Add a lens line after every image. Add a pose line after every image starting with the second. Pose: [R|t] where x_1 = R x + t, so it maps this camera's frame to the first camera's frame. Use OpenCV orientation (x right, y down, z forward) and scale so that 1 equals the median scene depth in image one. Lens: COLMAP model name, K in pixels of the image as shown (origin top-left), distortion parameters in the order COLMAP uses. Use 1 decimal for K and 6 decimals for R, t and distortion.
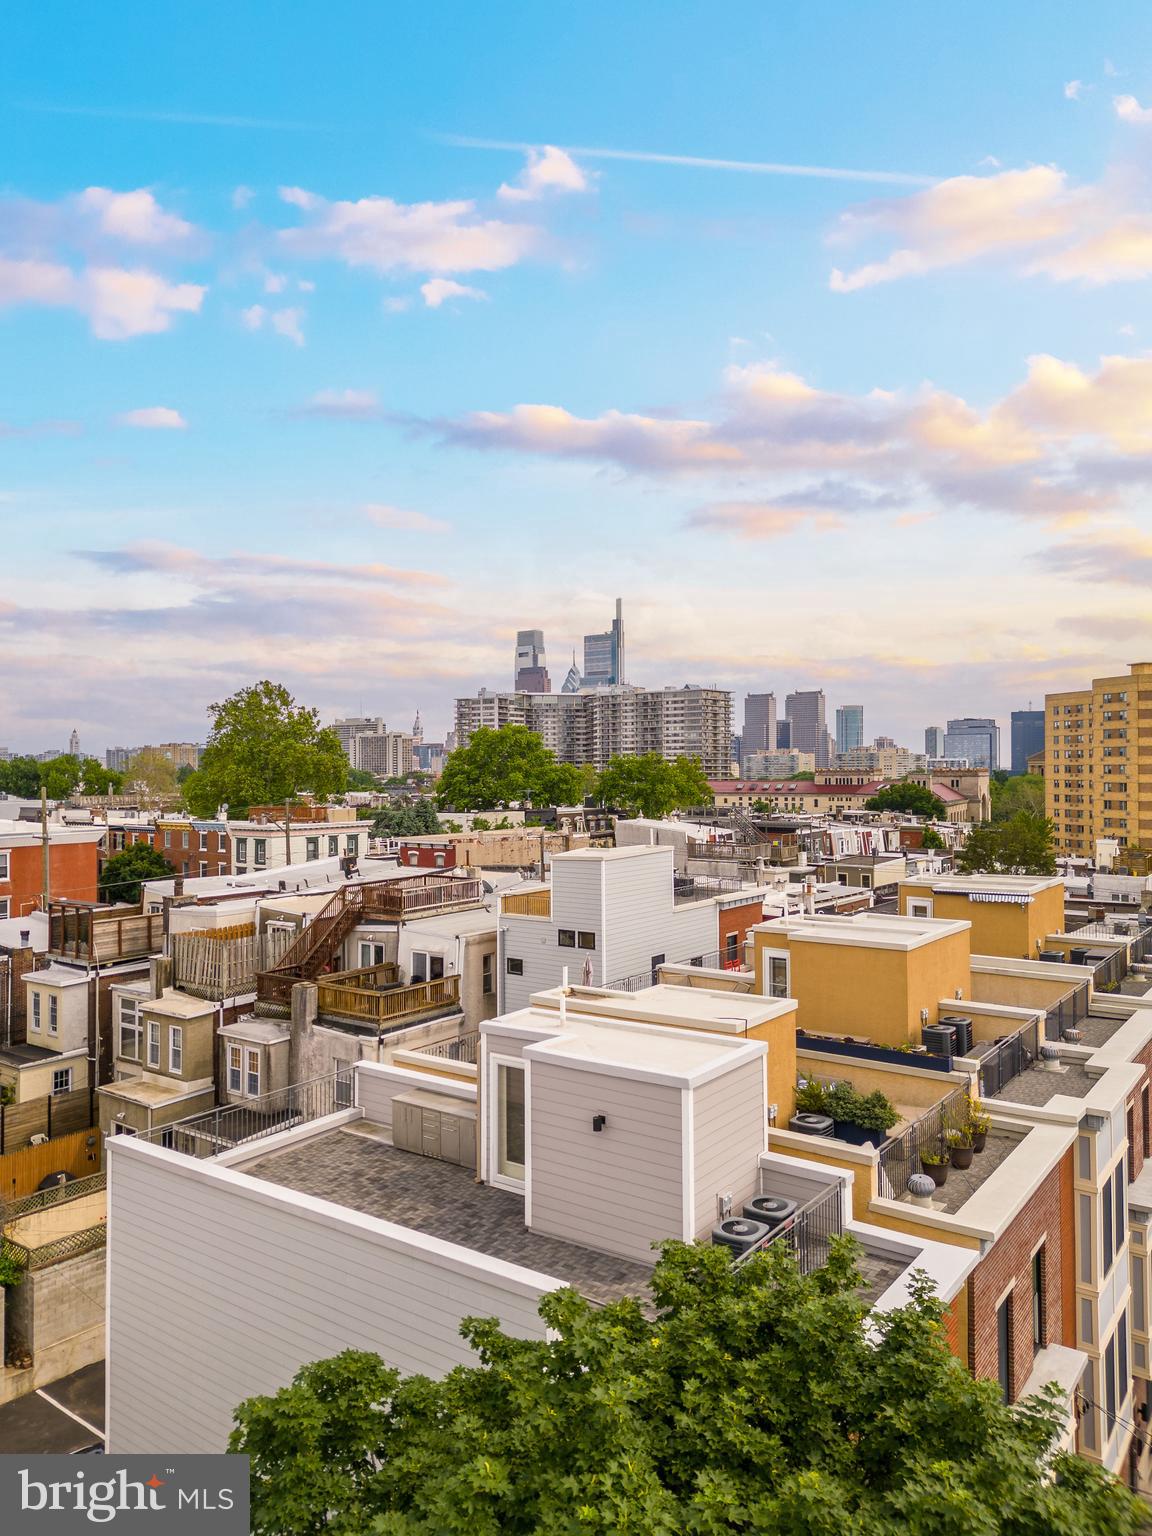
lens RADIAL K [[1092.1, 0, 570.4], [0, 1092.1, 769.3], [0, 0, 1]] dist [0.075625, -0.052228]
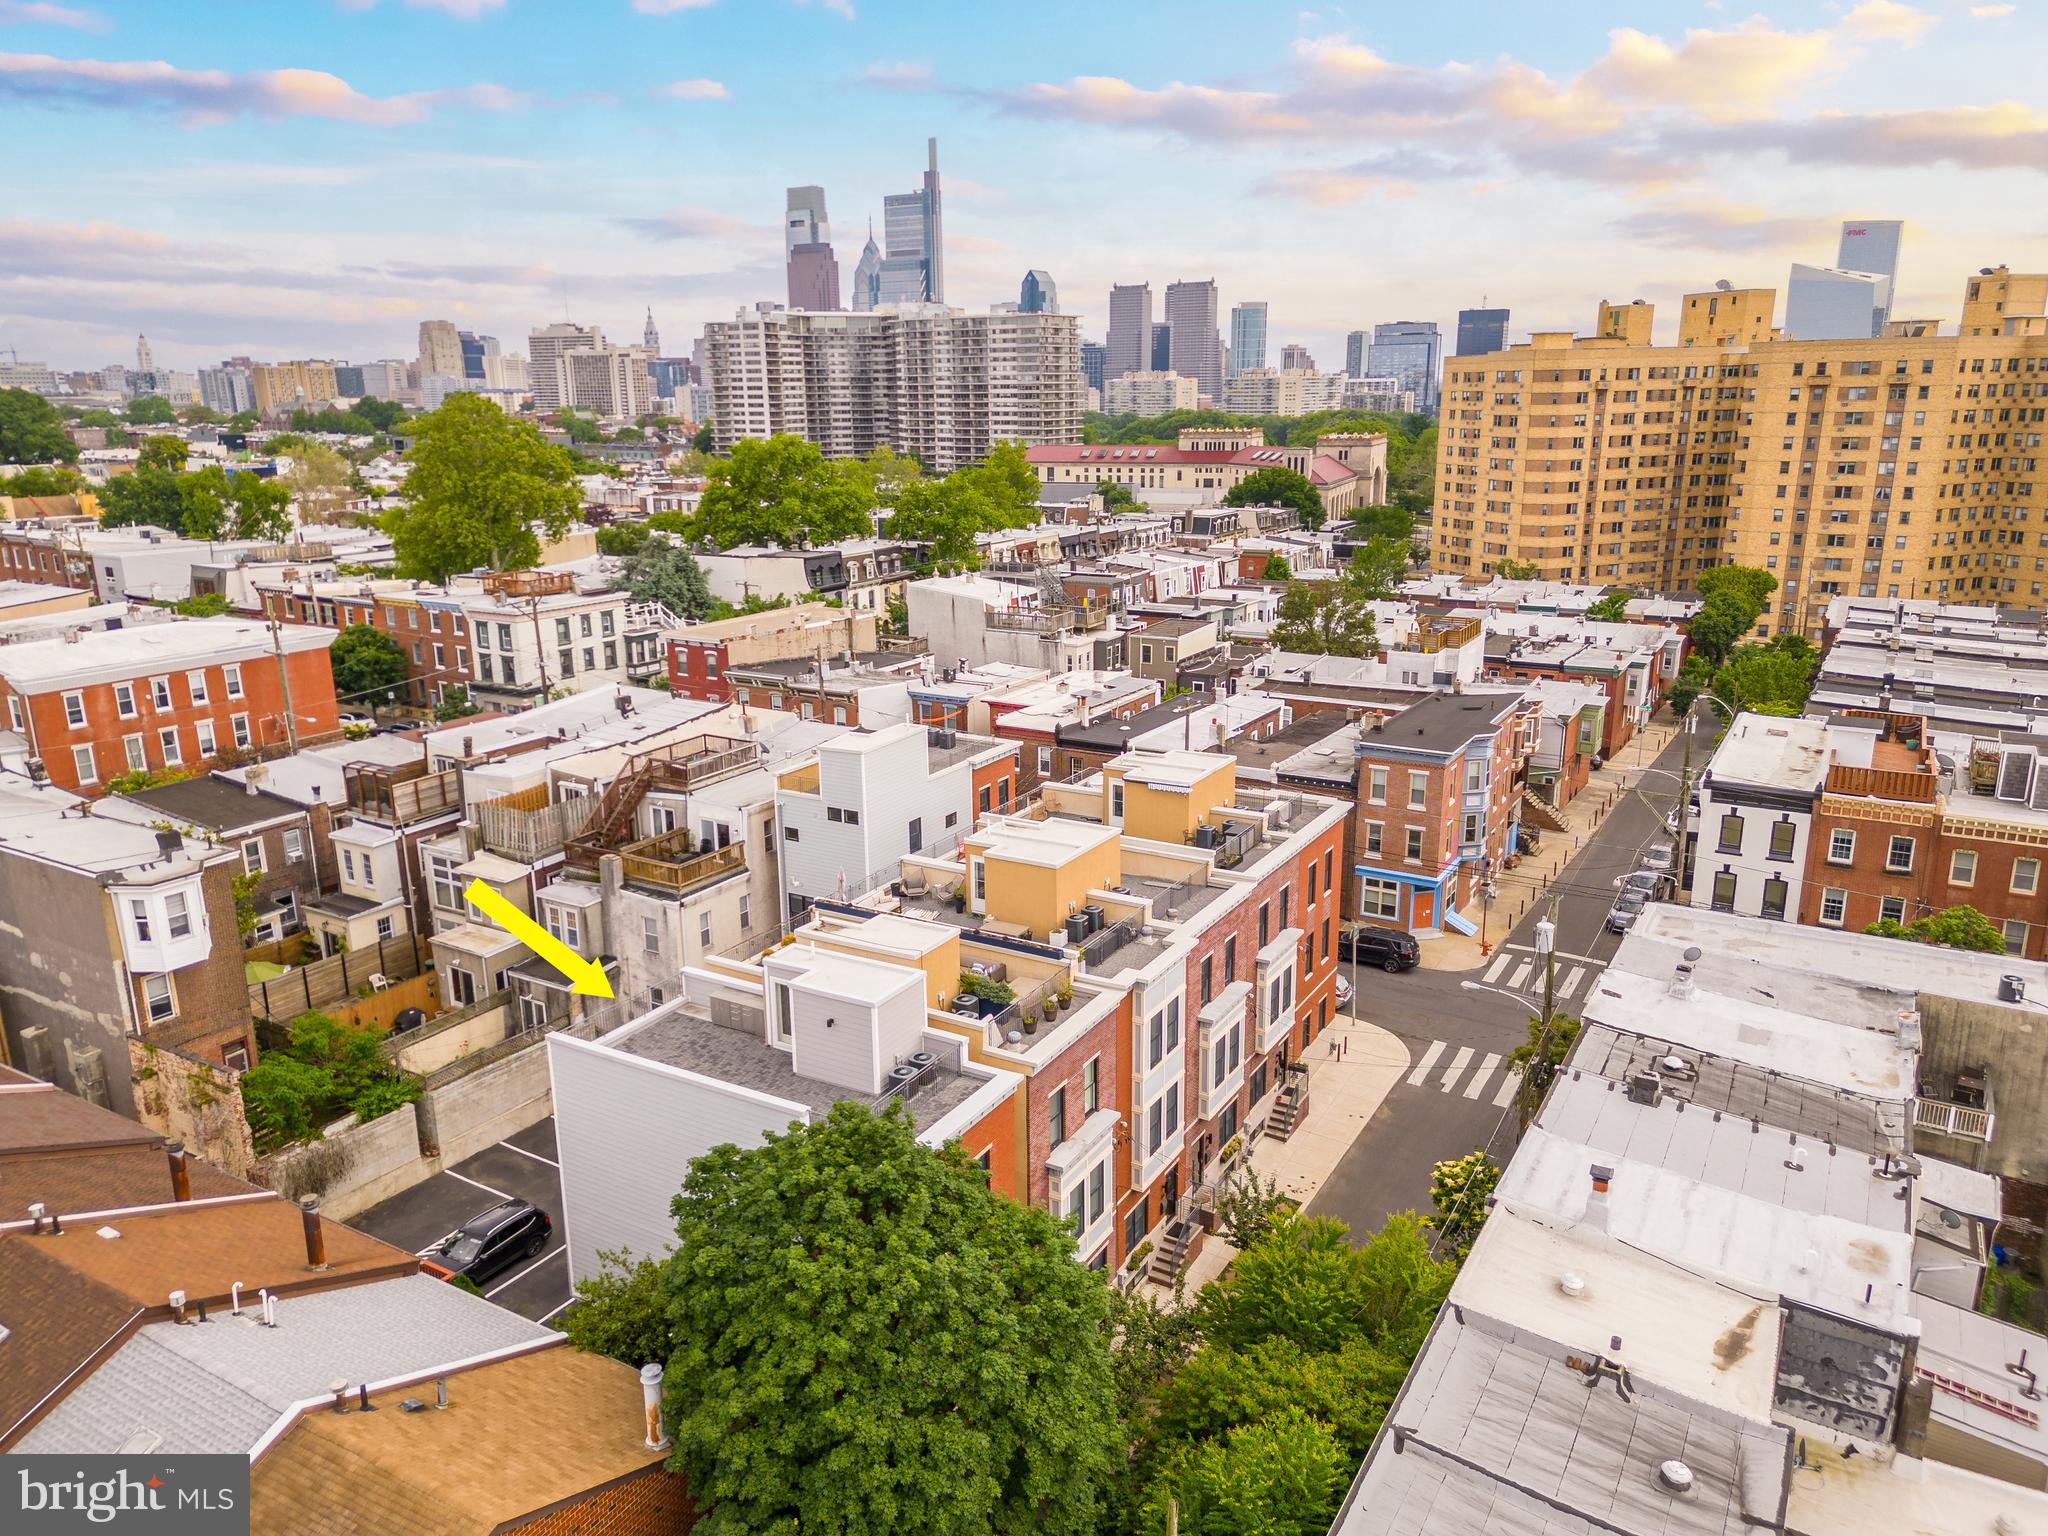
lens RADIAL K [[1456.2, 0, 1022.6], [0, 1456.2, 799.4], [0, 0, 1]] dist [0.075625, -0.052228]
pose [[0.995205, -0.032361, 0.092306, 0.043766], [0.005825, 0.961621, 0.274318, -0.234587], [-0.097641, -0.272465, 0.957198, -0.423325]]
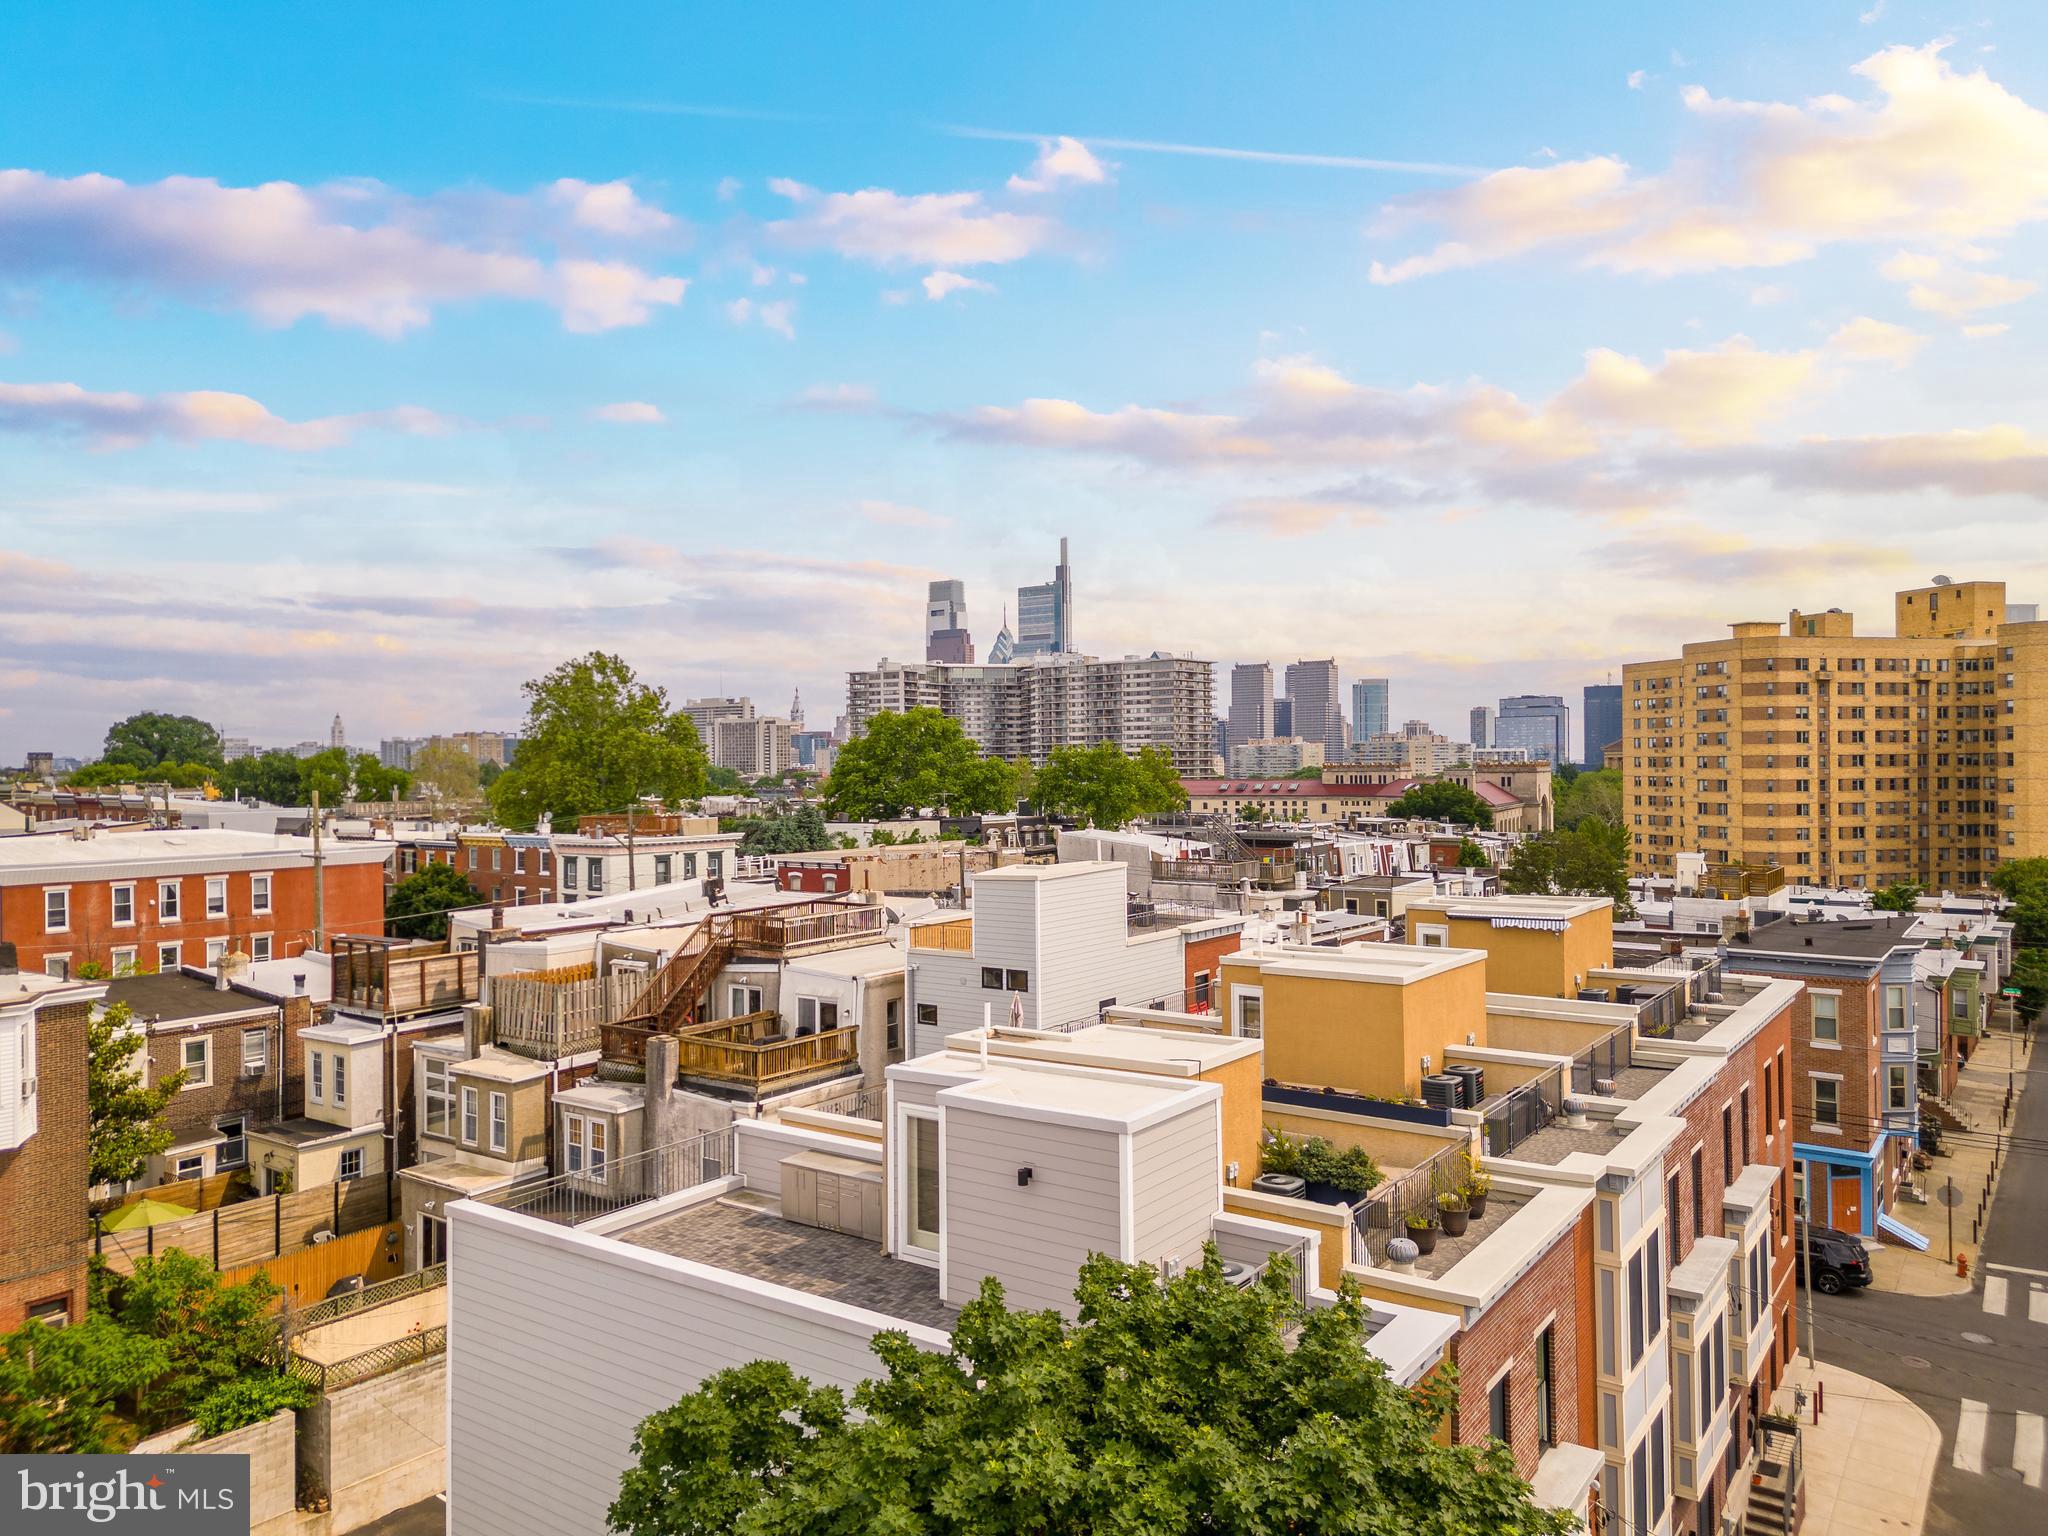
lens RADIAL K [[1456.2, 0, 1014.0], [0, 1456.2, 773.9], [0, 0, 1]] dist [0.075625, -0.052228]
pose [[0.999950, -0.004076, 0.009150, 0.002683], [0.004021, 0.999974, 0.005987, -0.000352], [-0.009174, -0.005950, 0.999940, -0.047768]]
